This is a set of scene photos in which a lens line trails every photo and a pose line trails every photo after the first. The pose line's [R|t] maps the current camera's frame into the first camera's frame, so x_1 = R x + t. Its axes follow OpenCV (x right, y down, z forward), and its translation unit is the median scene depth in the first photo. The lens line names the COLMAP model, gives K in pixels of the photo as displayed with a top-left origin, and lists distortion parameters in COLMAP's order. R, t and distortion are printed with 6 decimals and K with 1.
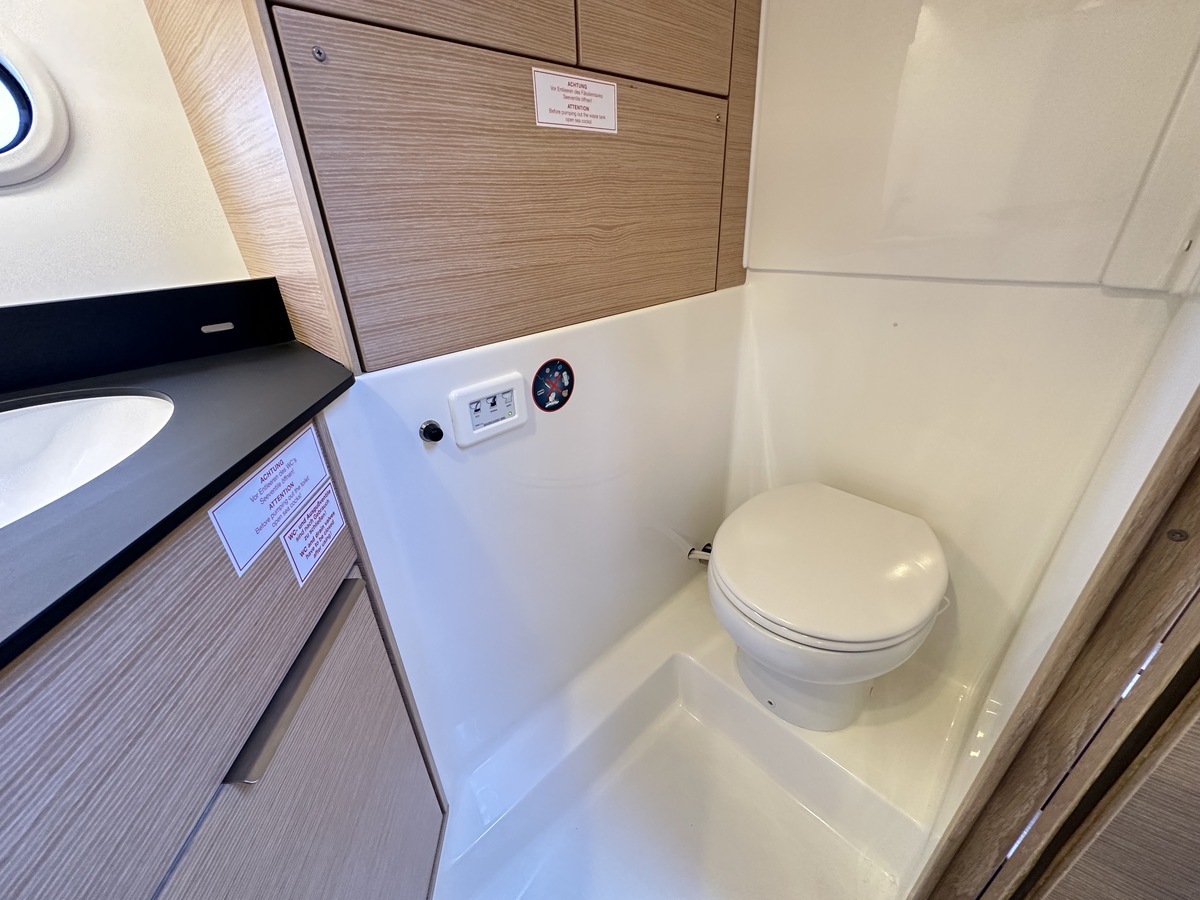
lens RADIAL K [[478.0, 0, 600.0], [0, 478.0, 450.0], [0, 0, 1]] dist [-0.002460, 0.000380]
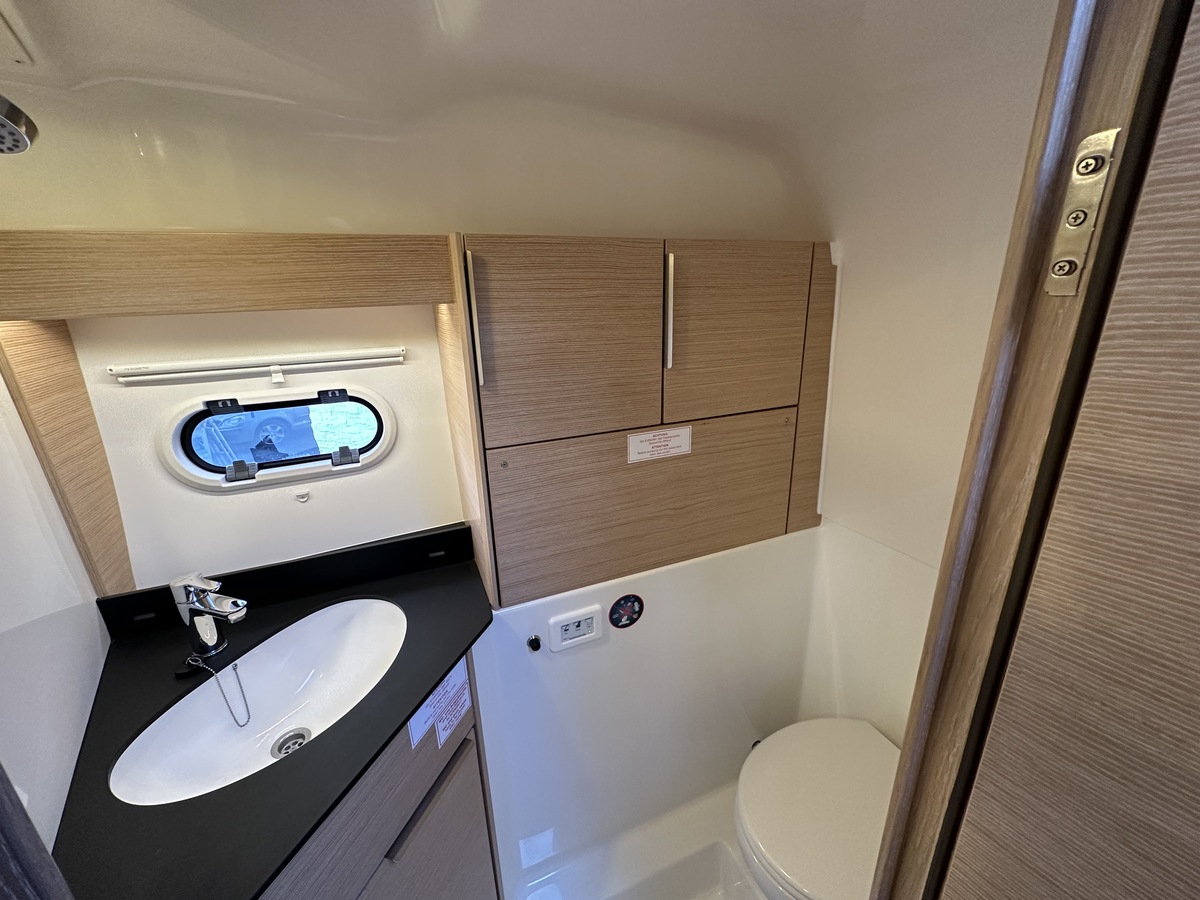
lens RADIAL K [[478.0, 0, 600.0], [0, 478.0, 450.0], [0, 0, 1]] dist [-0.002460, 0.000380]
pose [[0.929779, 0.117708, -0.348792, 0.296983], [-0.169019, 0.978228, -0.120429, -0.467652], [0.327023, 0.170925, 0.929430, -0.459802]]
